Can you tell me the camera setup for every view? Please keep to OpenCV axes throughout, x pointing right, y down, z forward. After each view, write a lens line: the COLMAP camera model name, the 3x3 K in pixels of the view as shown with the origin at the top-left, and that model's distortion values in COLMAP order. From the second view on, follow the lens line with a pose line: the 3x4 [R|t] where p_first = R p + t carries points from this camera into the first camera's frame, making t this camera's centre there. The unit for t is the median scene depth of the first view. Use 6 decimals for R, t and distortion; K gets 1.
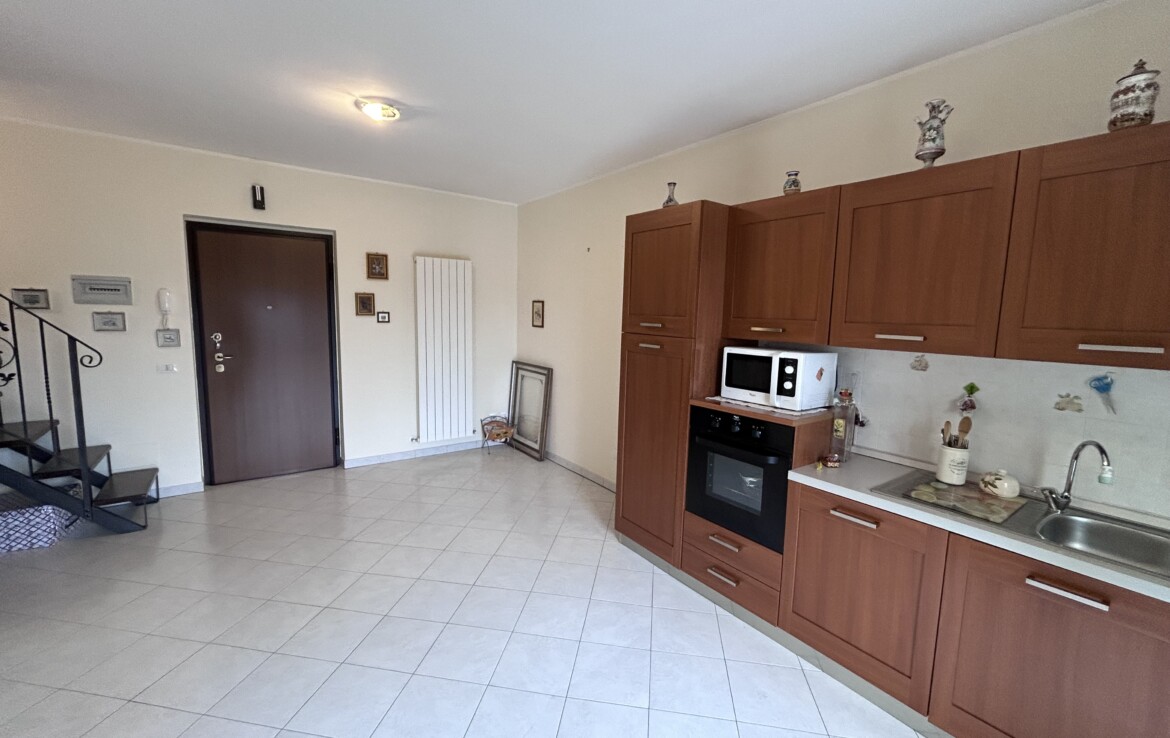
lens RADIAL K [[477.9, 0, 590.1], [0, 477.9, 361.1], [0, 0, 1]] dist [-0.000676, -0.000079]
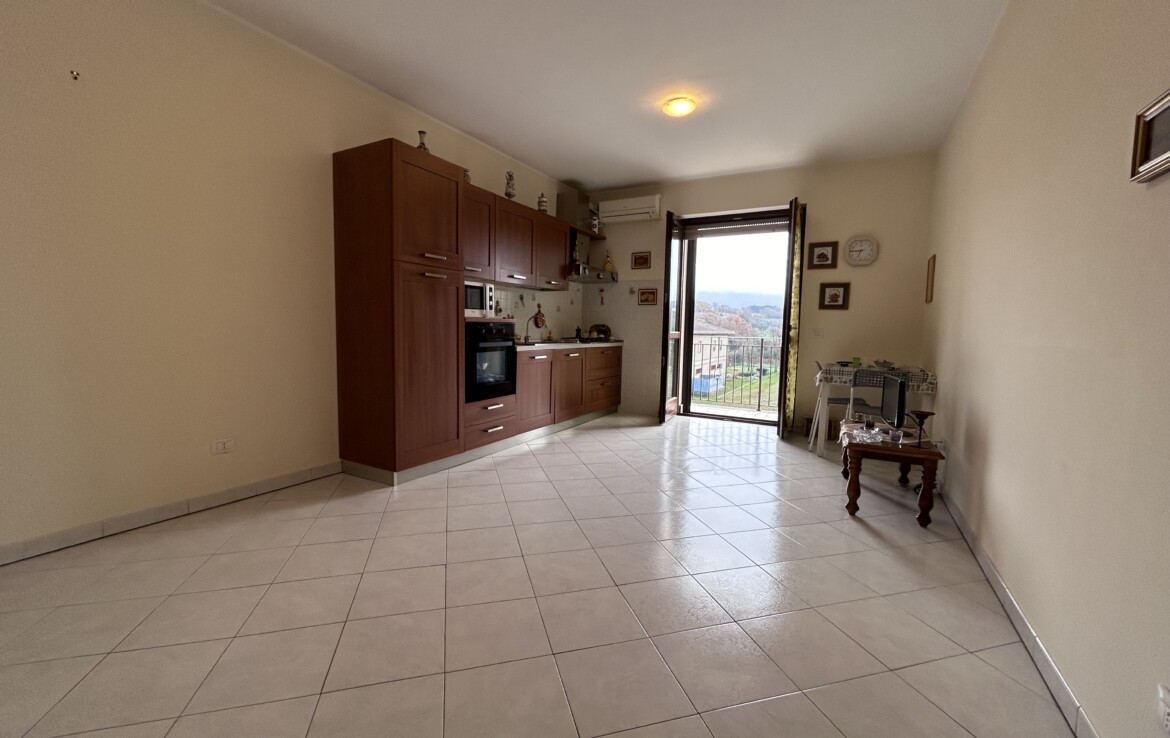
lens RADIAL K [[477.9, 0, 590.1], [0, 477.9, 361.1], [0, 0, 1]] dist [-0.000676, -0.000079]
pose [[-0.411869, -0.096362, 0.906134, -1.258823], [0.072450, 0.987782, 0.137976, 0.044624], [-0.908358, 0.122477, -0.399856, 1.348467]]
